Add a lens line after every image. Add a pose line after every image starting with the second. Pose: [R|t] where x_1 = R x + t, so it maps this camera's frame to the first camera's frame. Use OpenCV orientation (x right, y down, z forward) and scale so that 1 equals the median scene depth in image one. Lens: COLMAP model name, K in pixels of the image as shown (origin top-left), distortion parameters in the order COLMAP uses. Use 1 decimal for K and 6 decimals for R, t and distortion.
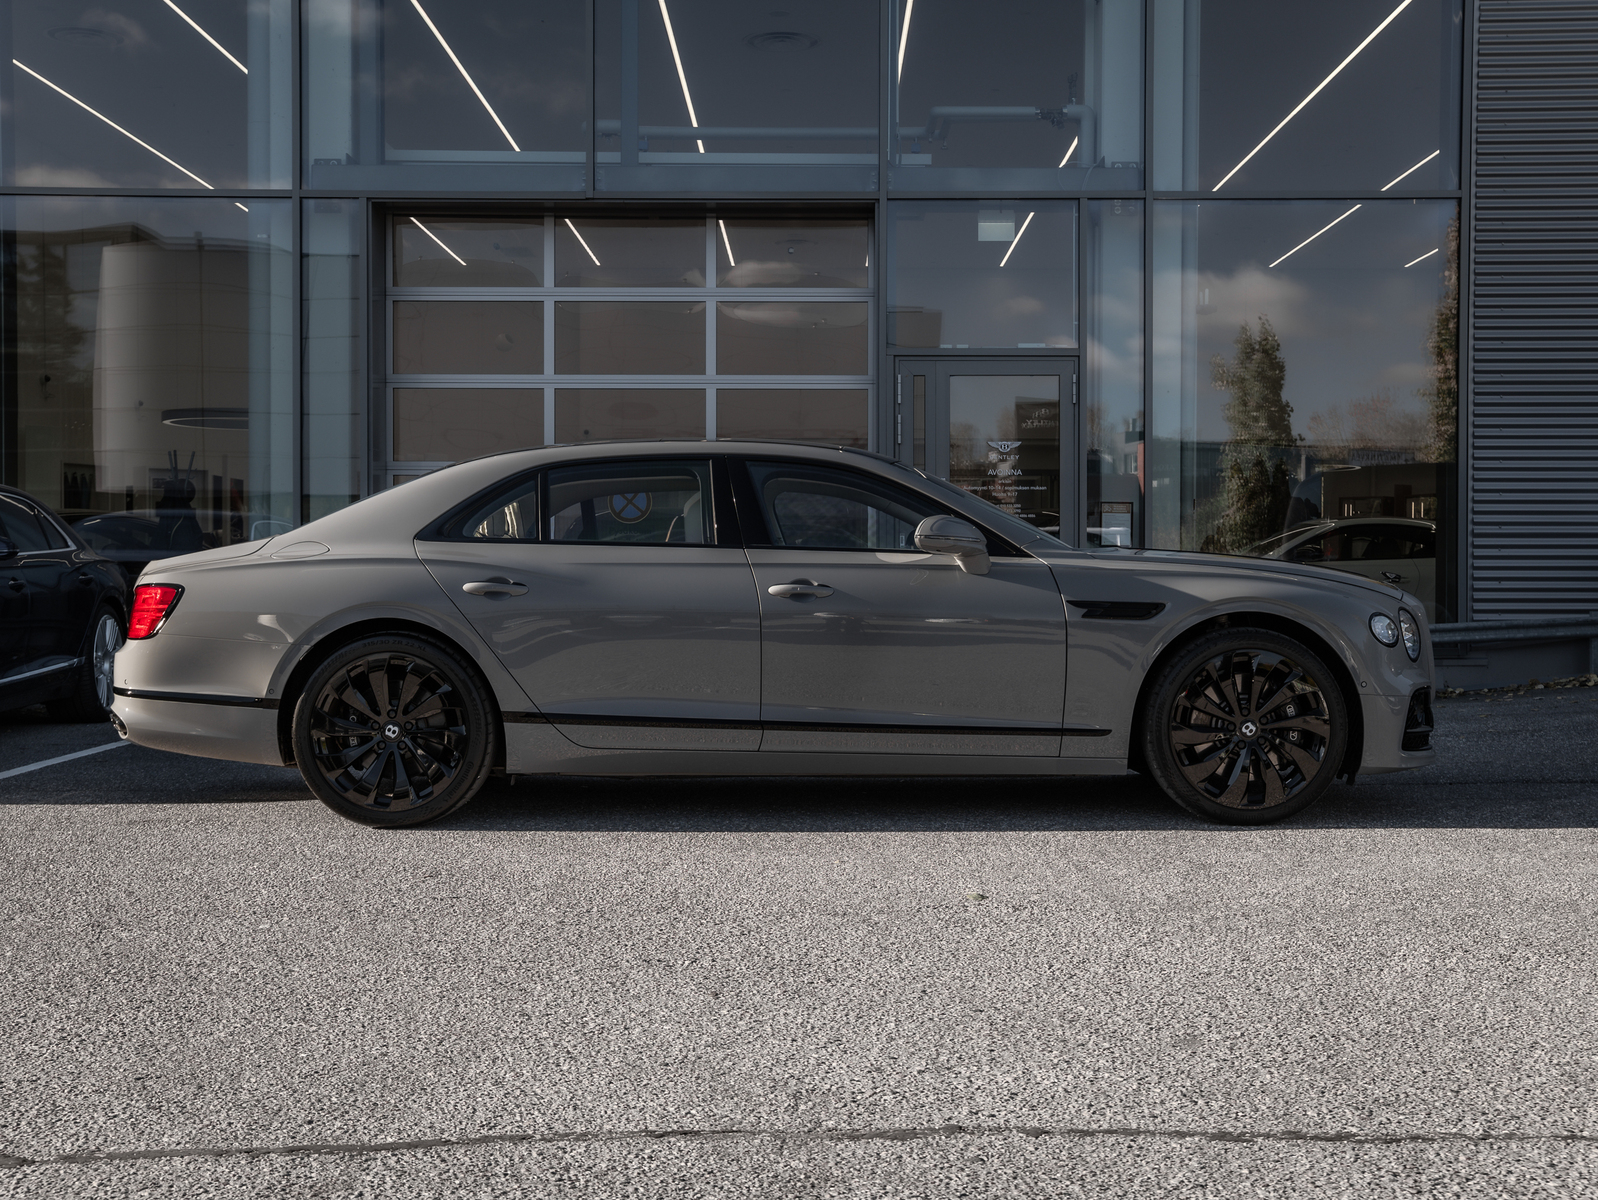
lens RADIAL K [[2152.1, 0, 798.9], [0, 2152.1, 601.7], [0, 0, 1]] dist [-0.006862, 0.000000]
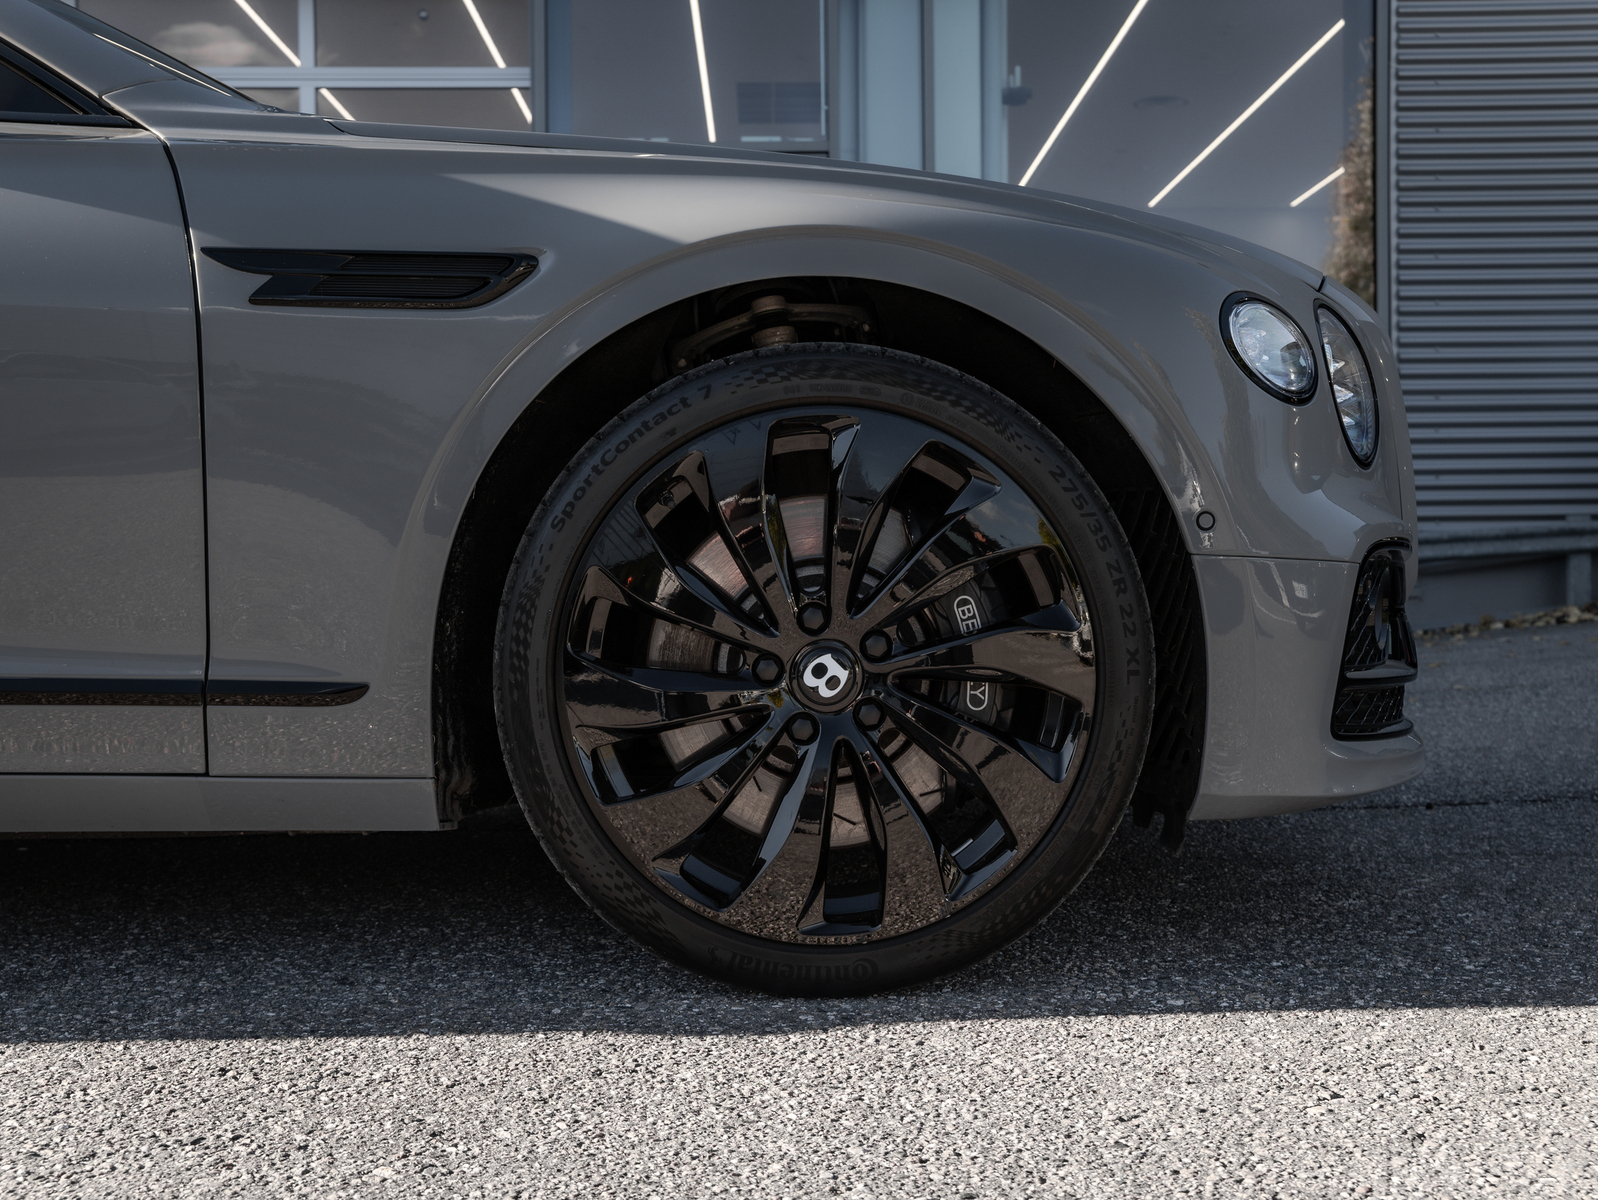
lens RADIAL K [[2021.0, 0, 801.6], [0, 2021.0, 600.4], [0, 0, 1]] dist [-0.064691, 0.000000]
pose [[0.999361, -0.010004, 0.034310, 0.195393], [0.009695, 0.999911, 0.009149, 0.045905], [-0.034398, -0.008811, 0.999369, 0.716823]]
